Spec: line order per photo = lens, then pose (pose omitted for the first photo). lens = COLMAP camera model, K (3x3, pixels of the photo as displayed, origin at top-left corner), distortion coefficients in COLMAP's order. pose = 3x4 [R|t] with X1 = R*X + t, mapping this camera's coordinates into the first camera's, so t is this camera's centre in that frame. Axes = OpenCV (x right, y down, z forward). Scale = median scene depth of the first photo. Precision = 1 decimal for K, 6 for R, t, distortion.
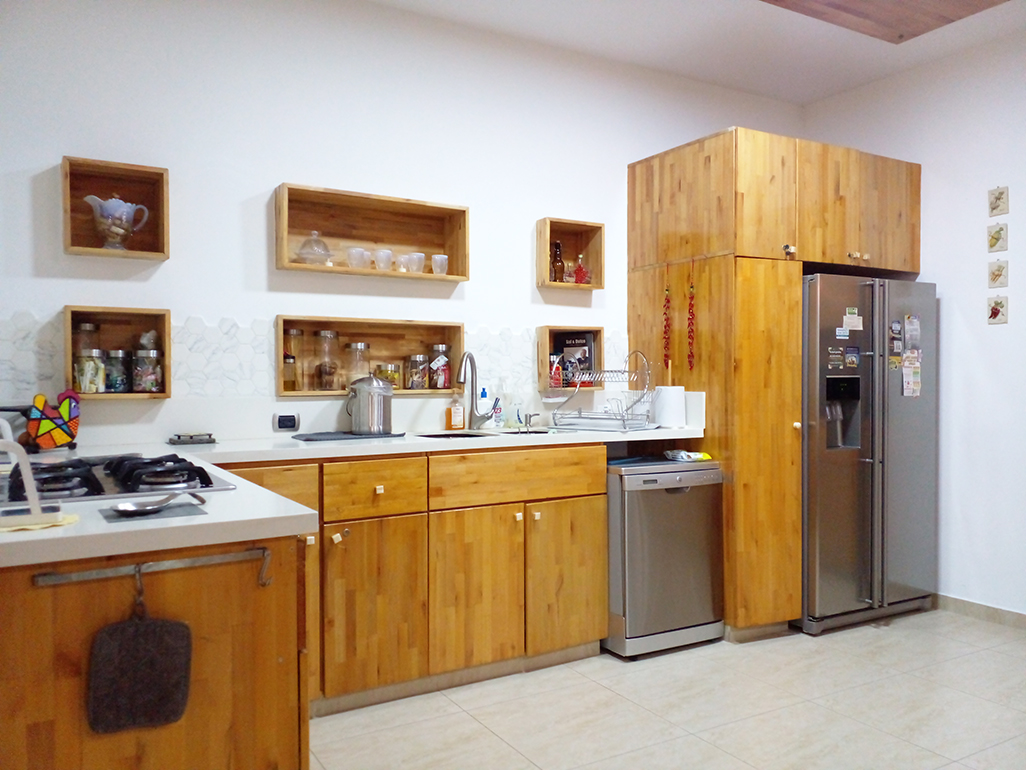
lens RADIAL K [[819.7, 0, 523.3], [0, 819.7, 386.1], [0, 0, 1]] dist [0.082995, -0.139144]
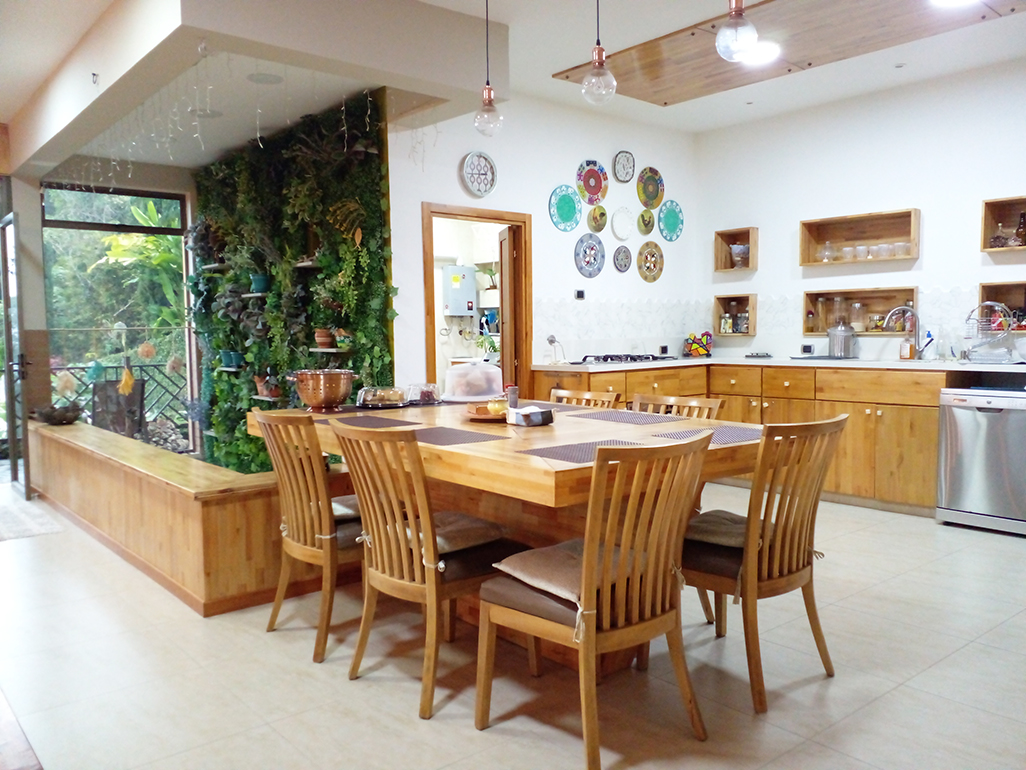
lens RADIAL K [[819.7, 0, 516.9], [0, 819.7, 389.9], [0, 0, 1]] dist [0.082995, -0.139144]
pose [[0.164549, 0.072474, -0.983703, 1.333341], [0.001527, 0.997277, 0.073729, -0.002895], [0.986368, -0.013634, 0.163990, 0.051465]]
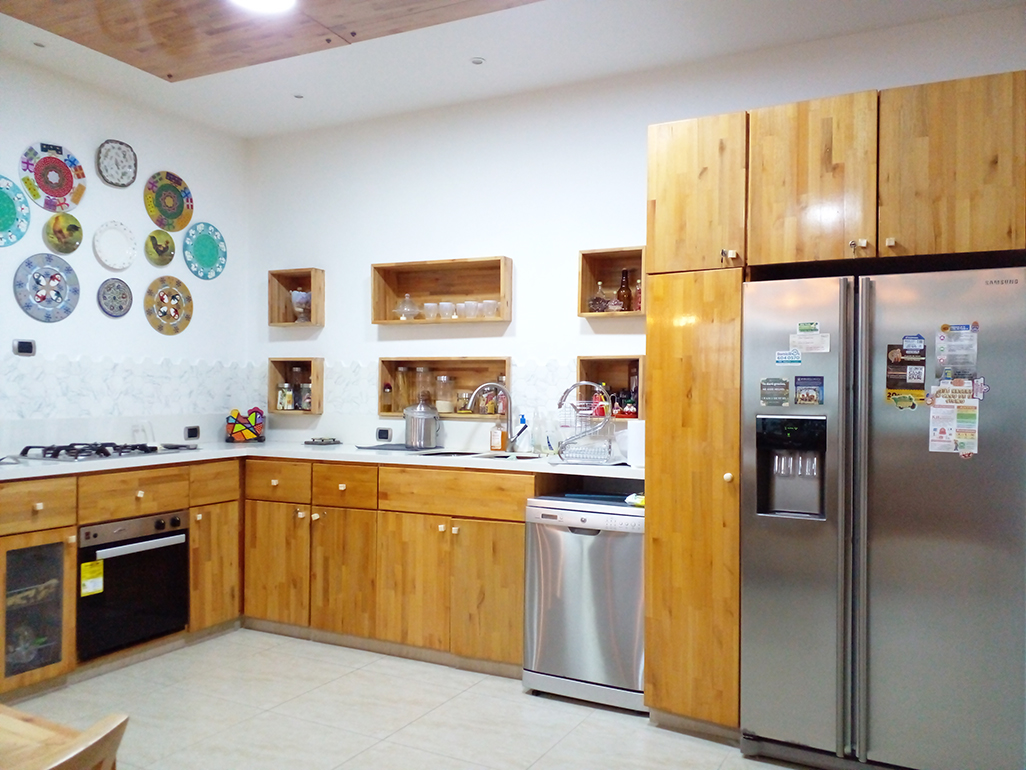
lens RADIAL K [[819.7, 0, 521.1], [0, 819.7, 384.4], [0, 0, 1]] dist [0.082995, -0.139144]
pose [[0.528107, 0.003896, -0.849169, 0.932826], [-0.020378, 0.999760, -0.008086, -0.031554], [0.848933, 0.021575, 0.528059, 0.436389]]
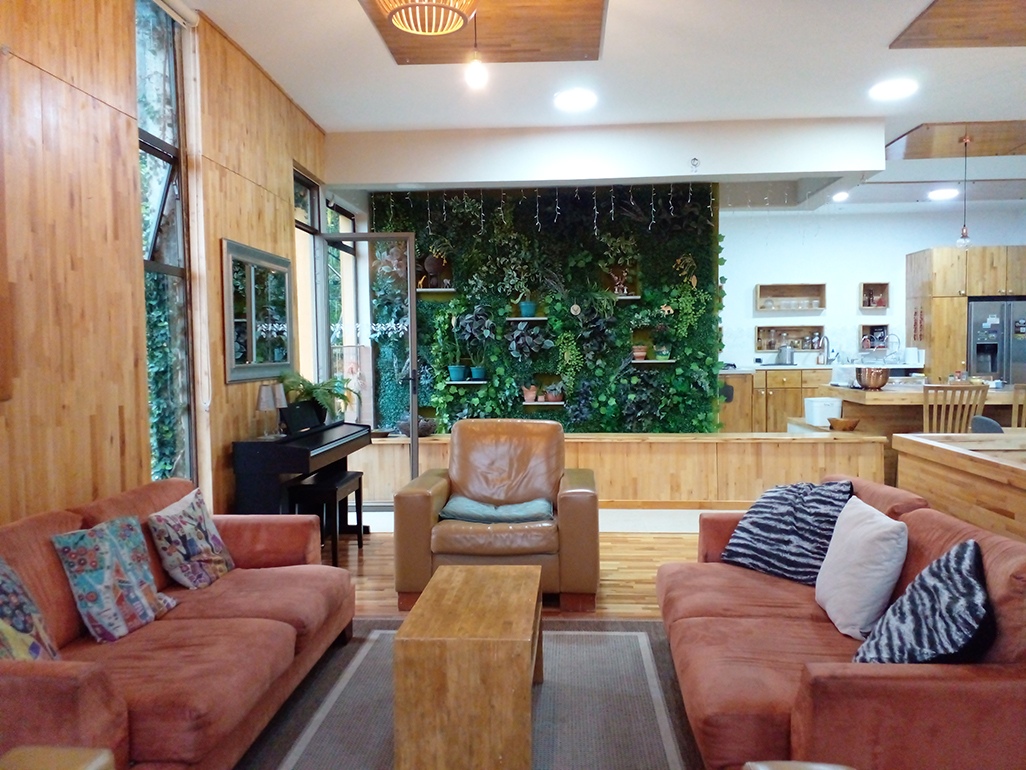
lens RADIAL K [[819.7, 0, 528.5], [0, 819.7, 386.7], [0, 0, 1]] dist [0.082995, -0.139144]
pose [[0.826693, 0.020325, -0.562286, 0.685085], [0.002957, 0.999177, 0.040466, 0.014299], [0.562646, -0.035115, 0.825952, -1.887800]]
